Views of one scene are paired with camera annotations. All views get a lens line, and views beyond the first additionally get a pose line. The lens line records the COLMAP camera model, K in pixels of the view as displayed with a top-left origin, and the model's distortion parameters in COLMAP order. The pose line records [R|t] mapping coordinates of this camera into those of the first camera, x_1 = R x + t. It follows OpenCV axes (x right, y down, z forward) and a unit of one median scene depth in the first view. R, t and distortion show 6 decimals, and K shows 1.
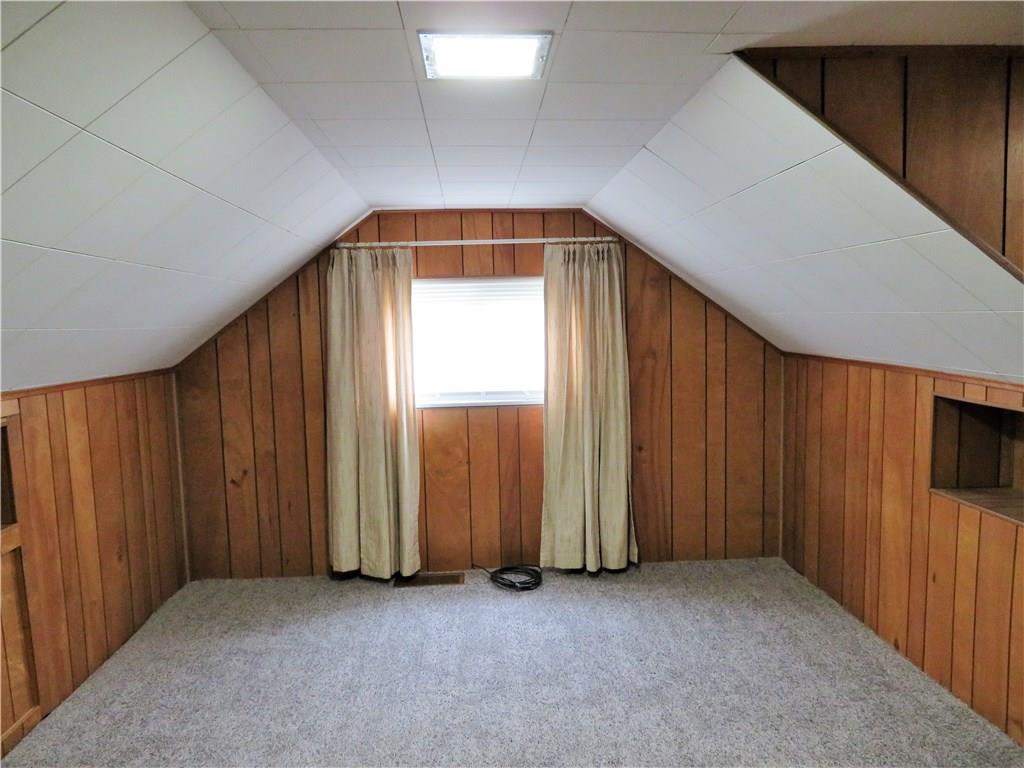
lens RADIAL K [[726.7, 0, 513.3], [0, 726.7, 385.8], [0, 0, 1]] dist [-0.008205, -0.004802]
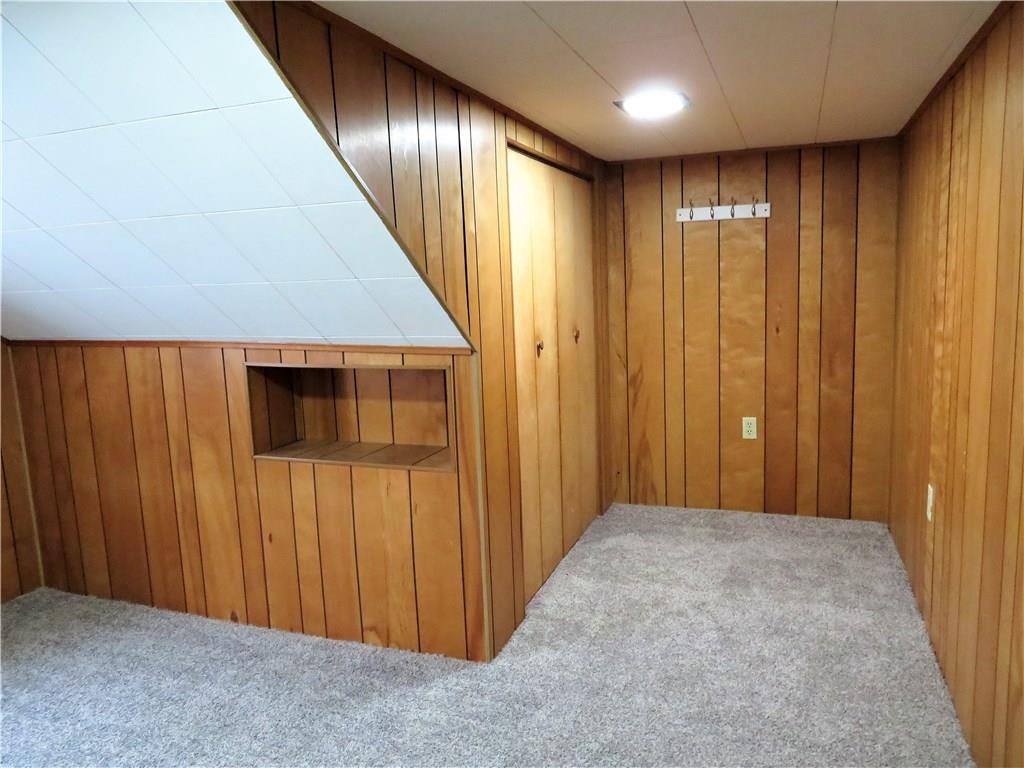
lens RADIAL K [[726.7, 0, 511.5], [0, 726.7, 384.9], [0, 0, 1]] dist [-0.008205, -0.004802]
pose [[0.405430, -0.130895, 0.904706, -0.190691], [0.113682, 0.989232, 0.092180, -0.011571], [-0.907030, 0.065476, 0.415944, 0.216455]]
